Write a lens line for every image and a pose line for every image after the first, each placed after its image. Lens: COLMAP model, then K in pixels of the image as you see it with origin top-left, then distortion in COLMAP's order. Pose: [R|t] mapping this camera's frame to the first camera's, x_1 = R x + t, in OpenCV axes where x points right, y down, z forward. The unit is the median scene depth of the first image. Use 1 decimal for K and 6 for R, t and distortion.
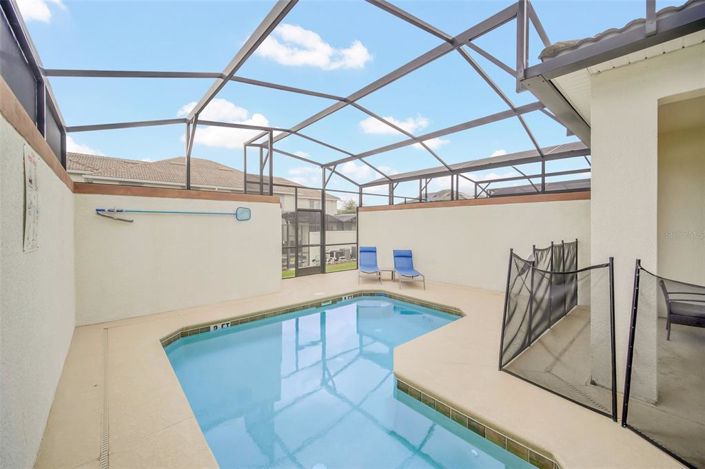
lens RADIAL K [[284.7, 0, 353.5], [0, 284.7, 229.2], [0, 0, 1]] dist [-0.001063, -0.000344]
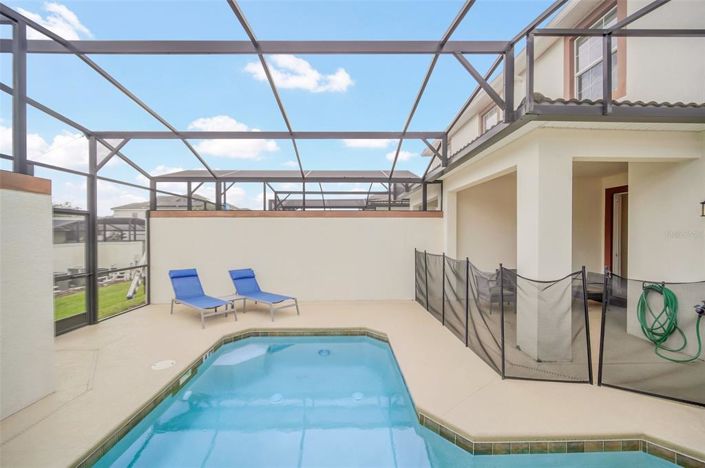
lens RADIAL K [[281.4, 0, 354.3], [0, 281.4, 232.8], [0, 0, 1]] dist [-0.000344, -0.000274]
pose [[0.636397, 0.008779, 0.771312, -0.210283], [0.009504, 0.999770, -0.019221, -0.009352], [-0.771303, 0.019563, 0.636167, 0.246687]]
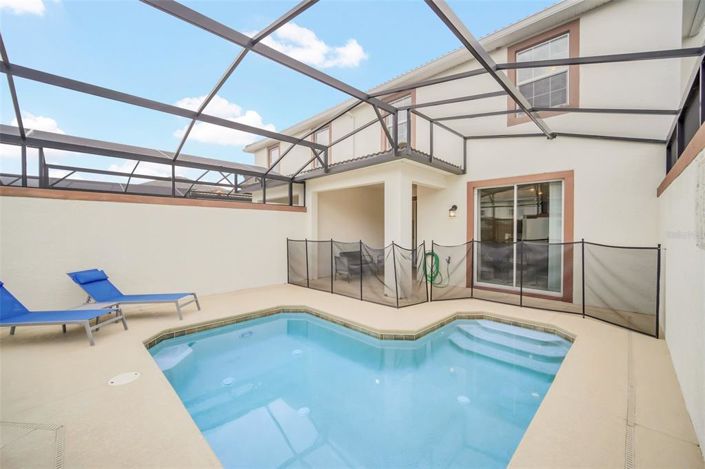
lens RADIAL K [[281.4, 0, 354.3], [0, 281.4, 233.3], [0, 0, 1]] dist [-0.000344, -0.000274]
pose [[-0.070911, -0.010235, 0.997430, -0.404317], [0.014902, 0.999825, 0.011319, -0.001432], [-0.997371, 0.015666, -0.070746, 0.457360]]
